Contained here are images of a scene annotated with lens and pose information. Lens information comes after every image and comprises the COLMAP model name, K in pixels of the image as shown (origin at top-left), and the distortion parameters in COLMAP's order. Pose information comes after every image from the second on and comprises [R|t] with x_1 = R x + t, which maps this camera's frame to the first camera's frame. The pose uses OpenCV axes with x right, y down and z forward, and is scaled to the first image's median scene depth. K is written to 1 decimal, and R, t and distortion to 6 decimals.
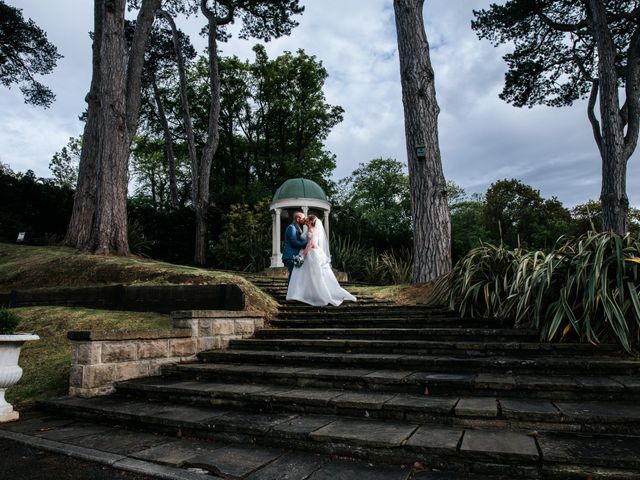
lens RADIAL K [[489.8, 0, 320.0], [0, 489.8, 240.0], [0, 0, 1]] dist [-0.047317, 0.000038]
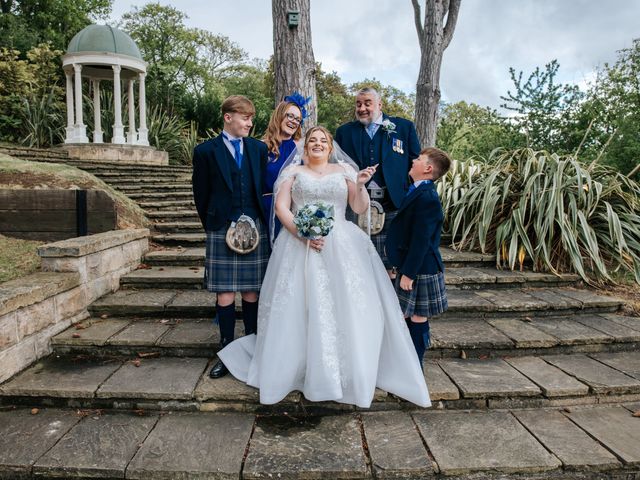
lens RADIAL K [[504.4, 0, 320.4], [0, 504.4, 236.9], [0, 0, 1]] dist [-0.051798, 0.010626]
pose [[0.893177, -0.035543, 0.448298, -0.200146], [-0.082437, 0.967038, 0.240917, -0.041158], [-0.442084, -0.252138, 0.860807, 0.207471]]
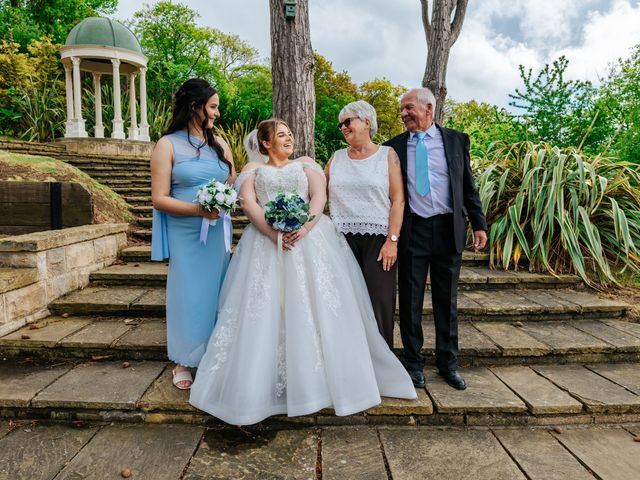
lens RADIAL K [[492.2, 0, 319.4], [0, 492.2, 237.9], [0, 0, 1]] dist [-0.002473, 0.000783]
pose [[0.904280, -0.030823, 0.425825, -0.149517], [-0.084561, 0.964701, 0.249402, -0.032075], [-0.418482, -0.261537, 0.869754, 0.228644]]
